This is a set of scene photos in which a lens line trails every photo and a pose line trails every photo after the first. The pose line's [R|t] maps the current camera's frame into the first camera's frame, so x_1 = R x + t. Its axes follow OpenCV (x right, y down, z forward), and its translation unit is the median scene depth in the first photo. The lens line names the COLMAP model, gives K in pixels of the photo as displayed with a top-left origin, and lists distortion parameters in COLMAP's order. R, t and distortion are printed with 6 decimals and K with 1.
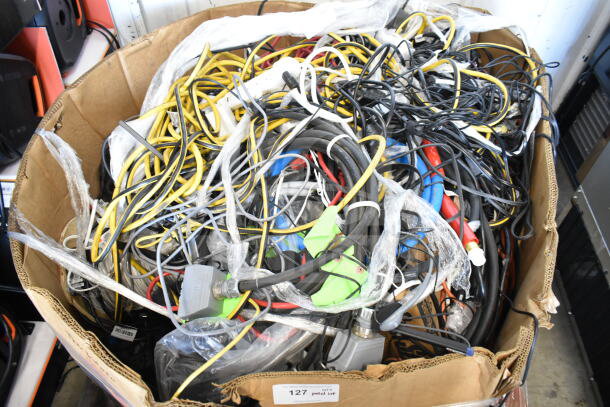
lens RADIAL K [[480.3, 0, 305.0], [0, 480.3, 203.5], [0, 0, 1]] dist [-0.007296, 0.001842]
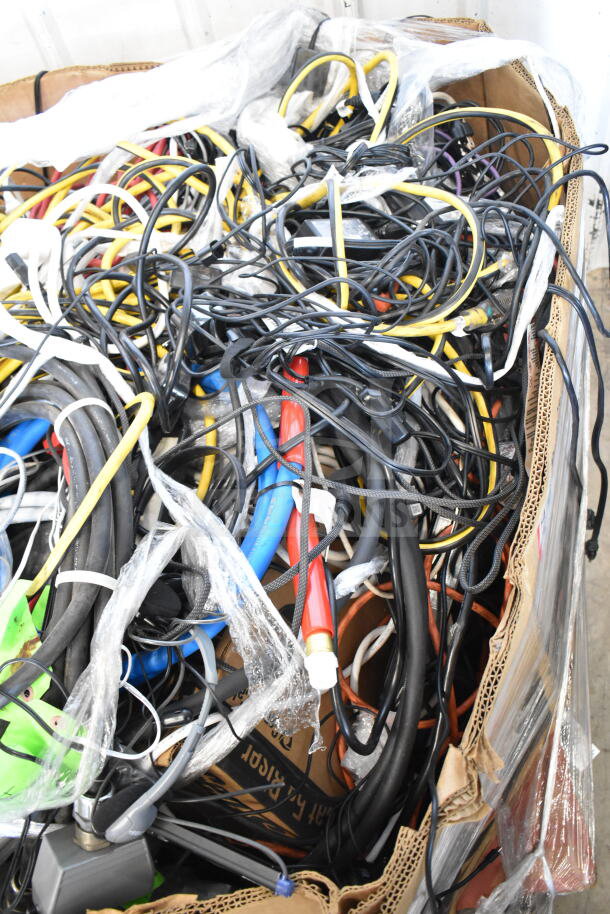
lens RADIAL K [[814.8, 0, 305.0], [0, 814.8, 457.0], [0, 0, 1]] dist [-0.010069, -0.008455]
pose [[0.981731, -0.085668, -0.169896, 0.396632], [0.111076, 0.983003, 0.146175, -0.167360], [0.154486, -0.162376, 0.974560, 0.211944]]
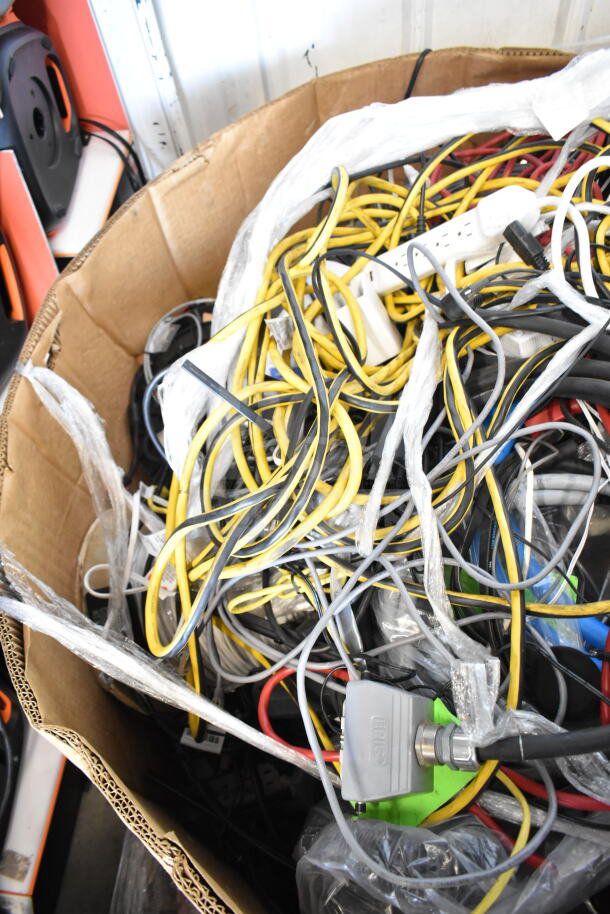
lens RADIAL K [[728.7, 0, 290.4], [0, 728.7, 457.9], [0, 0, 1]] dist [-0.000112, 0.004898]
pose [[0.990253, -0.015922, -0.138366, -0.168320], [0.035134, 0.989873, 0.137542, -0.161450], [0.134775, -0.141063, 0.980784, 0.263232]]
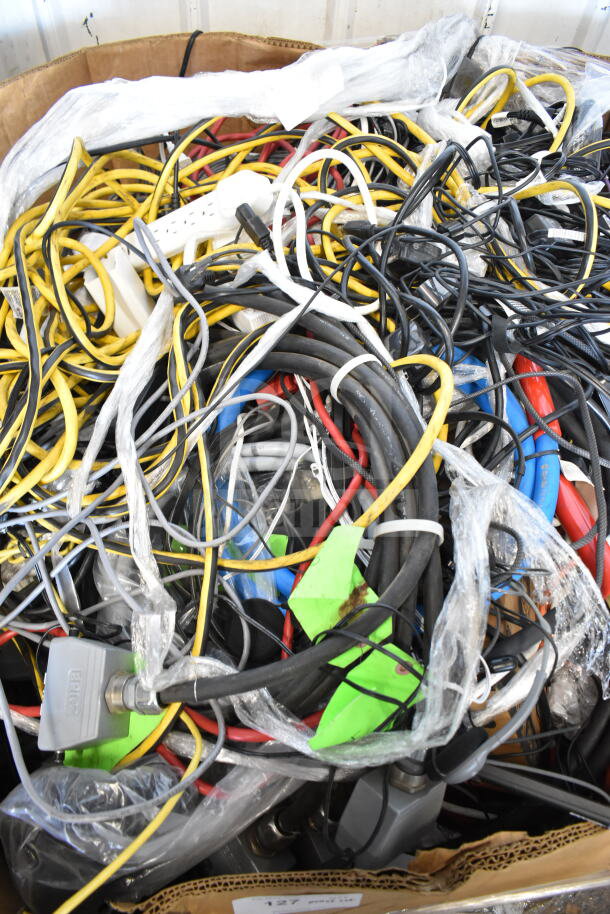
lens RADIAL K [[719.7, 0, 305.0], [0, 719.7, 457.0], [0, 0, 1]] dist [-0.007296, 0.001842]
pose [[0.998748, -0.010164, 0.048978, -0.016425], [0.001553, 0.984966, 0.172739, -0.154770], [-0.049997, -0.172447, 0.983749, 0.241180]]
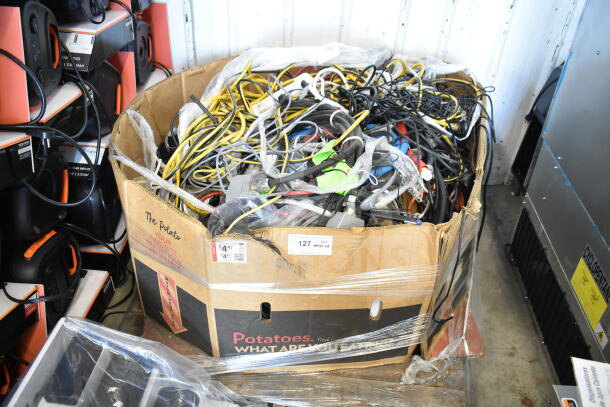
lens RADIAL K [[530.8, 0, 305.0], [0, 530.8, 203.5], [0, 0, 1]] dist [-0.001187, -0.001116]
pose [[0.998588, 0.053006, -0.003507, -0.010875], [-0.052063, 0.963436, -0.262831, 0.528255], [-0.010553, 0.262642, 0.964836, -0.468482]]
